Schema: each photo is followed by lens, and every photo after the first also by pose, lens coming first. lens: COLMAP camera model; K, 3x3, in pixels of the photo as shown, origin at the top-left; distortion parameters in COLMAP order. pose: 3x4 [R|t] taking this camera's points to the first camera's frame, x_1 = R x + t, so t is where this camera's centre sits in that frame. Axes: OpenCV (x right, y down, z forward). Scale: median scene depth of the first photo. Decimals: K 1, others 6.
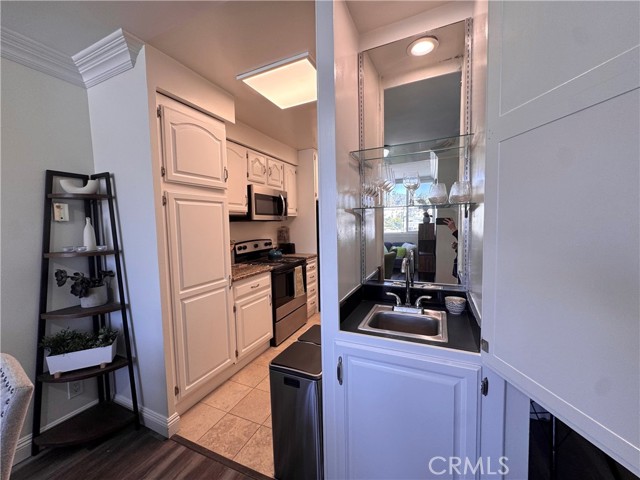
lens RADIAL K [[254.7, 0, 319.6], [0, 254.7, 240.0], [0, 0, 1]] dist [-0.002003, -0.000390]
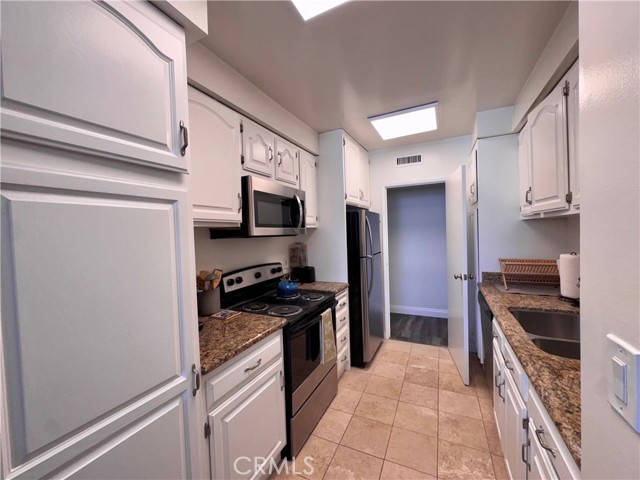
lens RADIAL K [[254.7, 0, 321.2], [0, 254.7, 241.1], [0, 0, 1]] dist [-0.002003, -0.000390]
pose [[0.999789, -0.008384, -0.018732, -0.099829], [0.007770, 0.999438, -0.032604, -0.051170], [0.018995, 0.032451, 0.999293, 0.463012]]
